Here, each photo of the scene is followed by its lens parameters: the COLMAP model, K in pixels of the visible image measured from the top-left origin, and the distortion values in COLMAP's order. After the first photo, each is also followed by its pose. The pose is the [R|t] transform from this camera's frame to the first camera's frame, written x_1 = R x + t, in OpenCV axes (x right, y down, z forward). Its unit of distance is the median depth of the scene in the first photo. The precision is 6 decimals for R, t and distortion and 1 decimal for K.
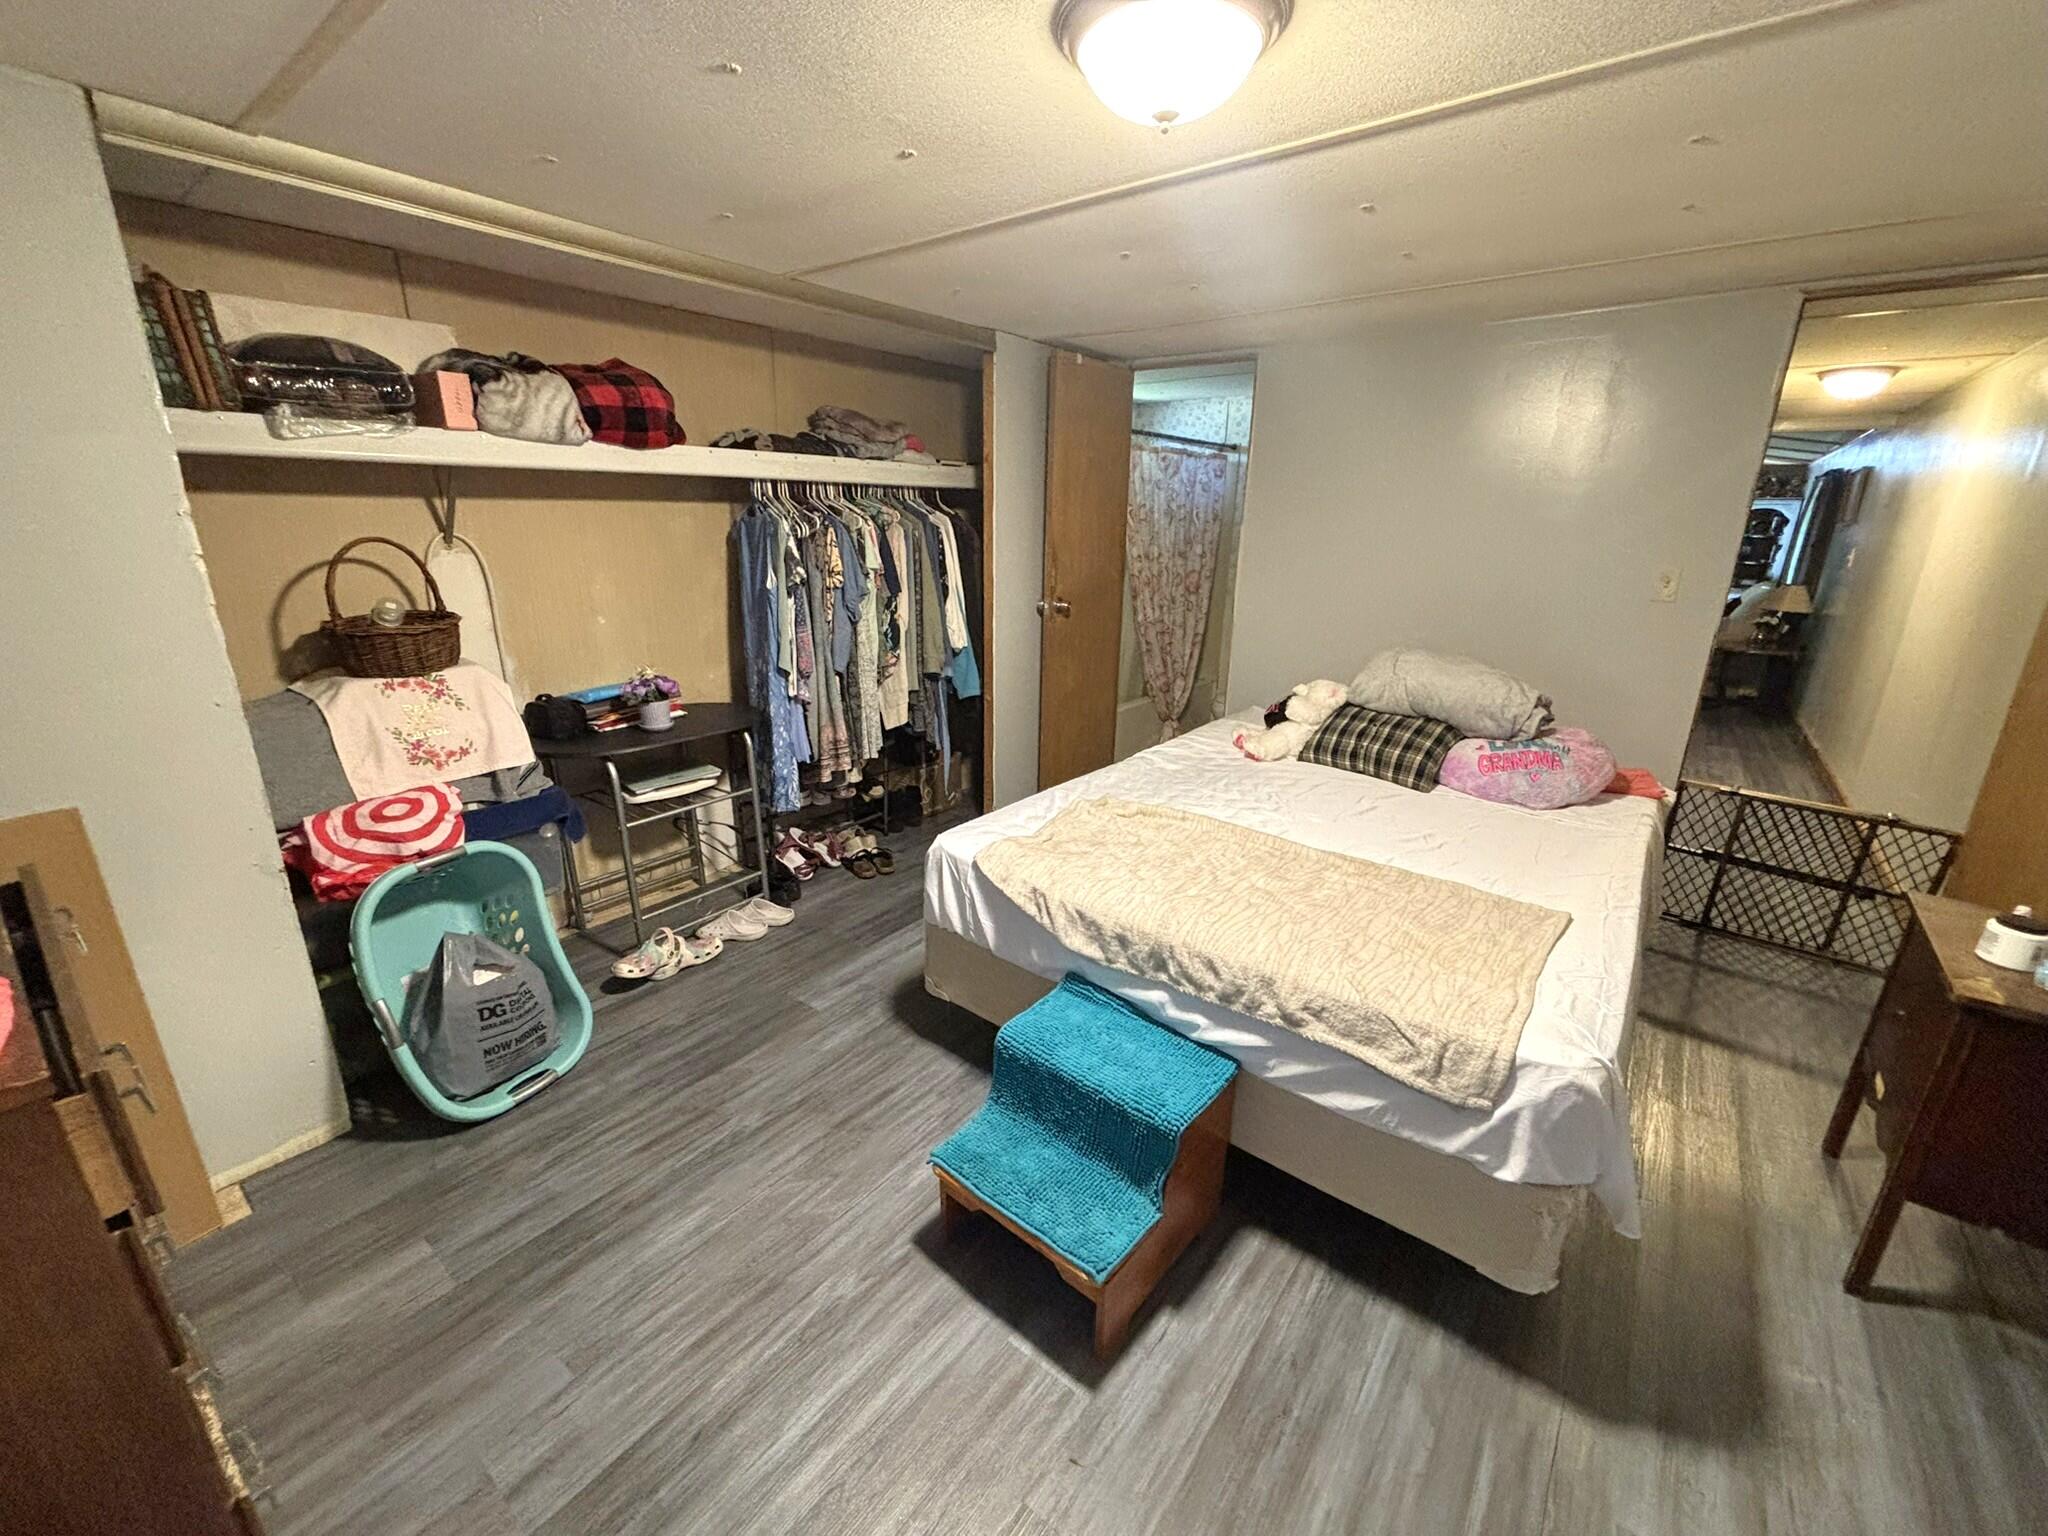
lens RADIAL K [[818.2, 0, 1025.3], [0, 818.2, 780.7], [0, 0, 1]] dist [0.024930, 0.000066]
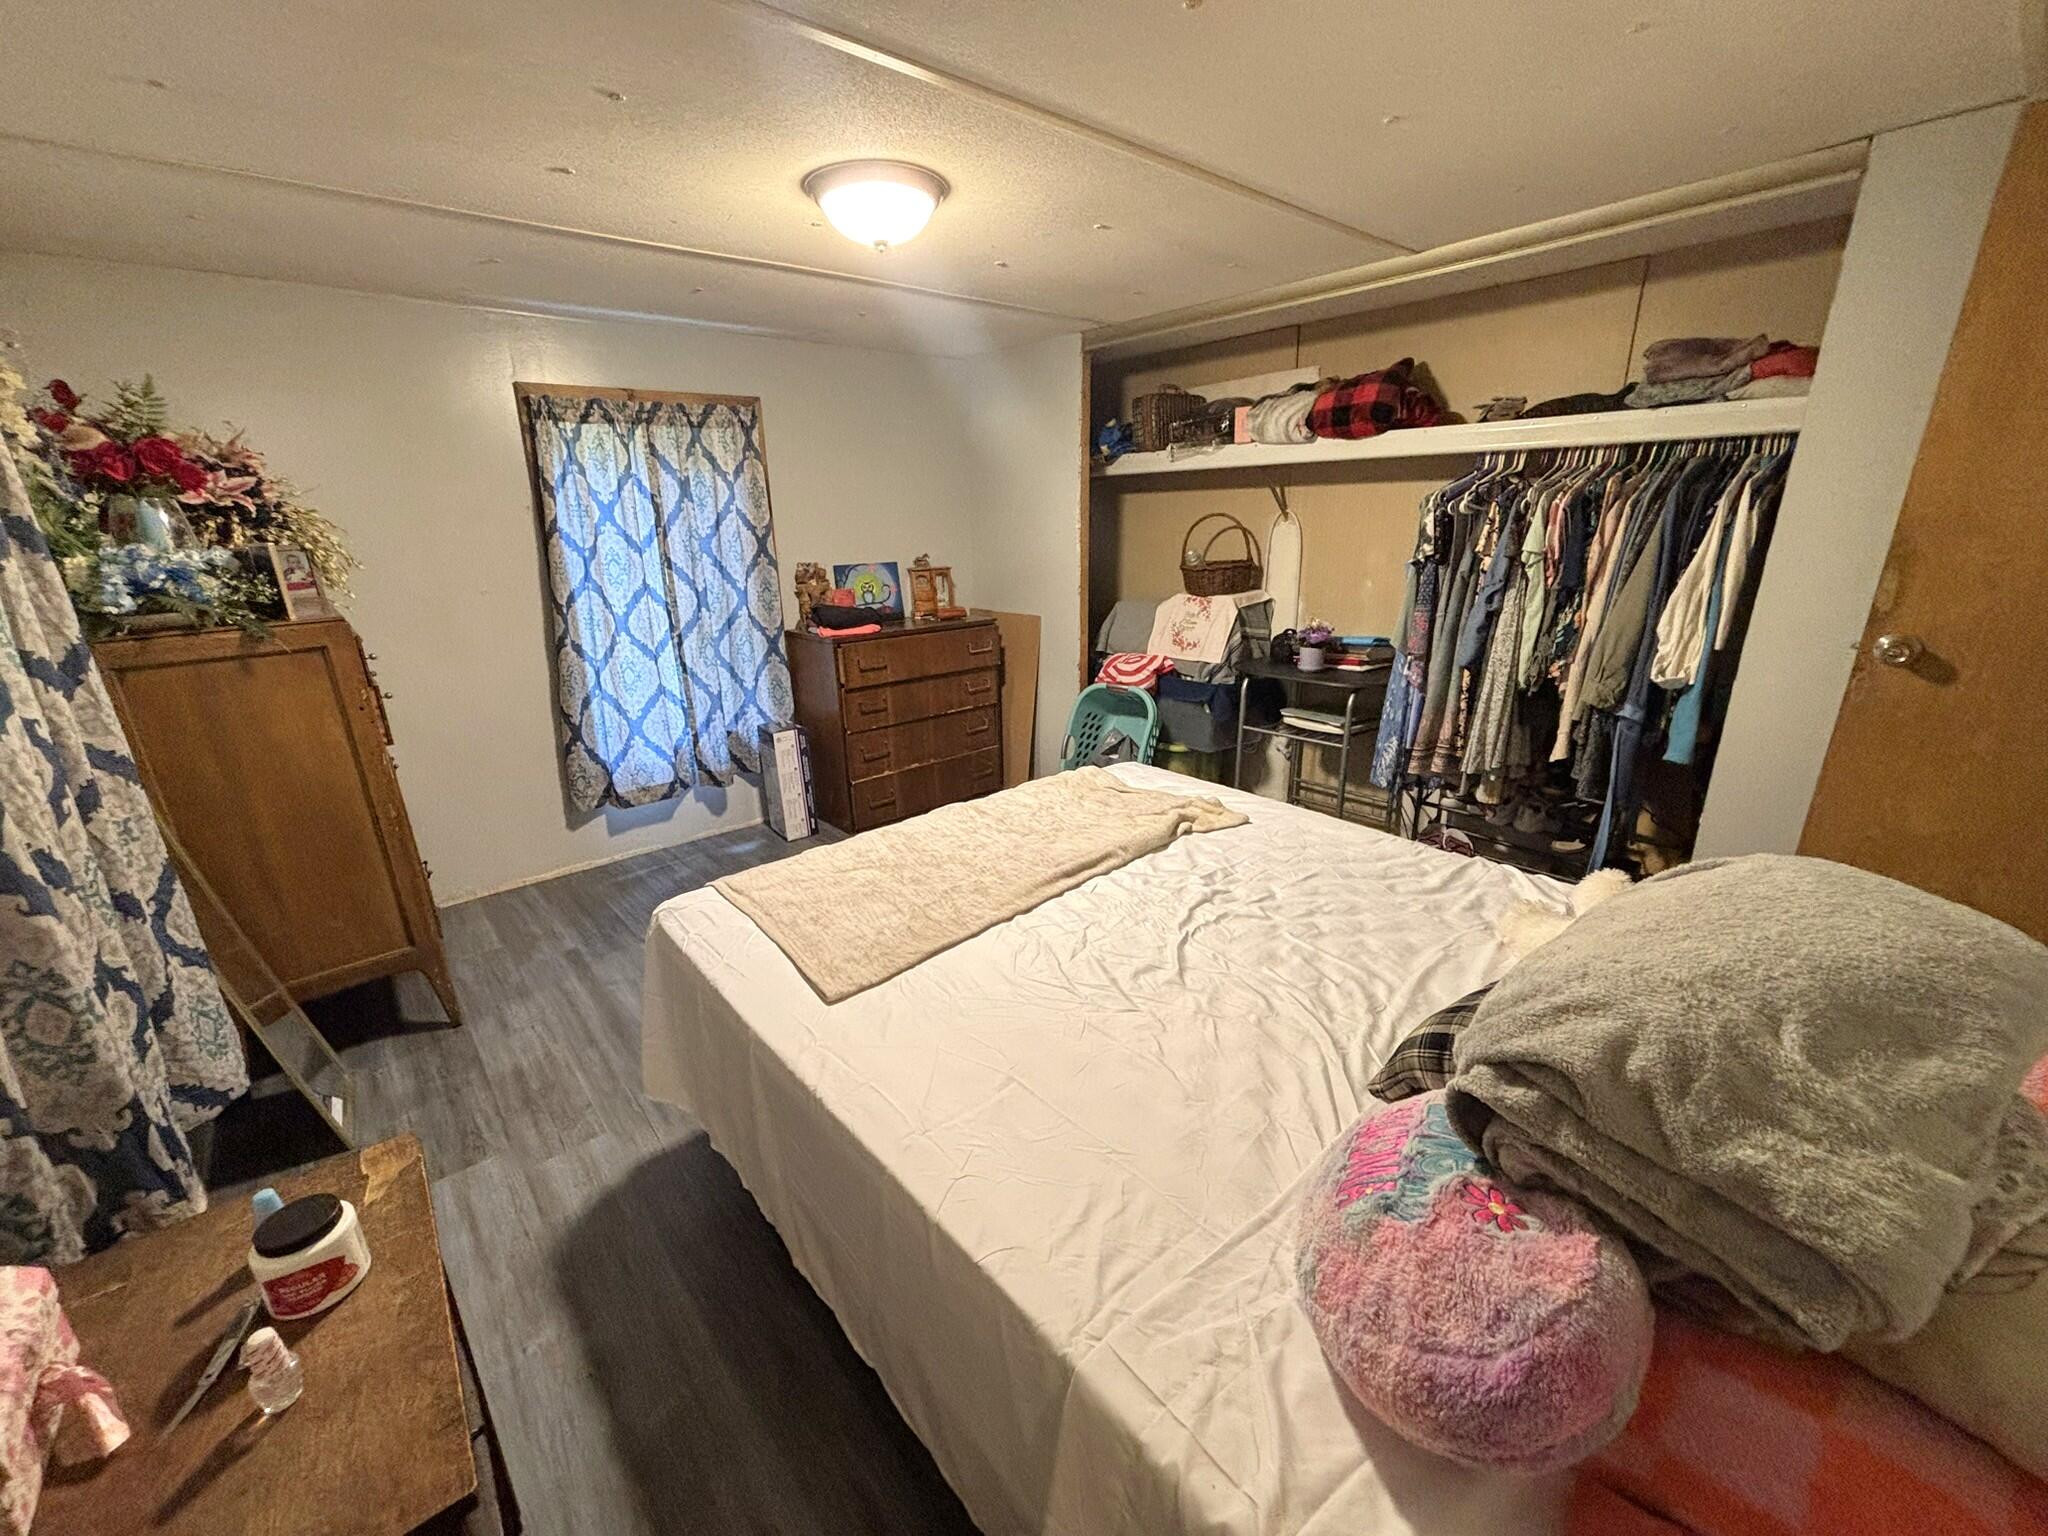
lens RADIAL K [[822.2, 0, 1020.3], [0, 822.2, 768.4], [0, 0, 1]] dist [-0.002028, -0.000077]
pose [[-0.187243, 0.290663, -0.938326, 0.944817], [-0.295406, 0.894342, 0.335987, -0.243945], [0.936843, 0.340098, -0.081596, 0.851221]]
